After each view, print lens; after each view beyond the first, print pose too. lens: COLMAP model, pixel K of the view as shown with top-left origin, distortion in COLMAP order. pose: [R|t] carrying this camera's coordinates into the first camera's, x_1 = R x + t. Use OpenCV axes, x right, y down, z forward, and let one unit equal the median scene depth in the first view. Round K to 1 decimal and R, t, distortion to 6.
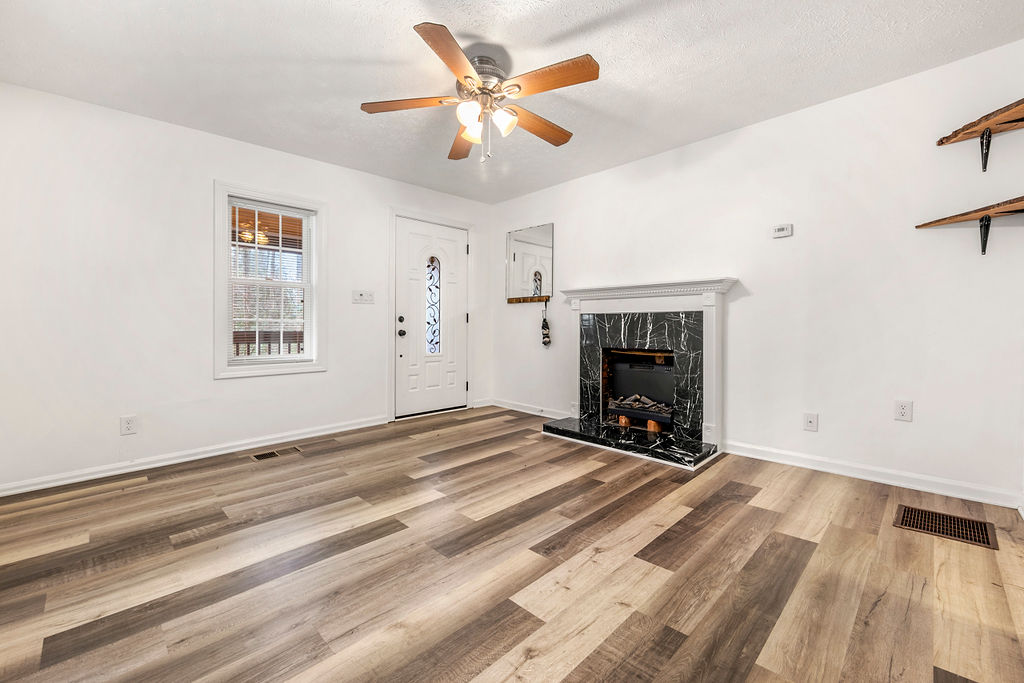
lens RADIAL K [[421.5, 0, 512.8], [0, 421.5, 325.8], [0, 0, 1]] dist [0.001316, -0.000323]
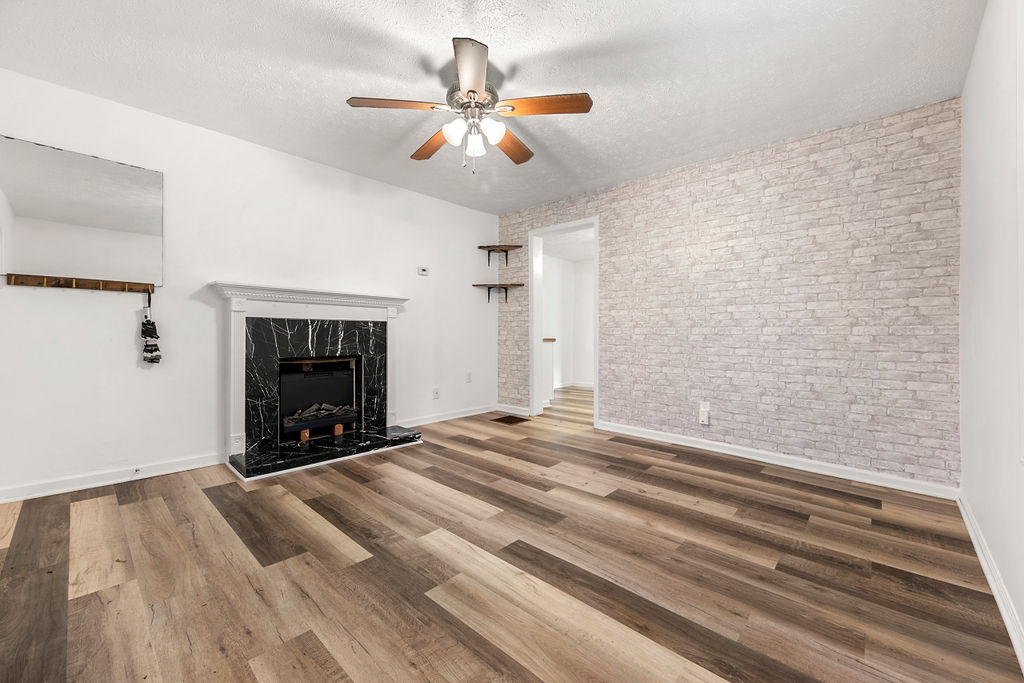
lens RADIAL K [[405.5, 0, 512.1], [0, 405.5, 339.1], [0, 0, 1]] dist [0.000432, -0.000126]
pose [[-0.037189, -0.009907, 0.999259, -0.764176], [-0.004017, 0.999944, 0.009764, 0.003599], [-0.999300, -0.003651, -0.037227, 0.682697]]
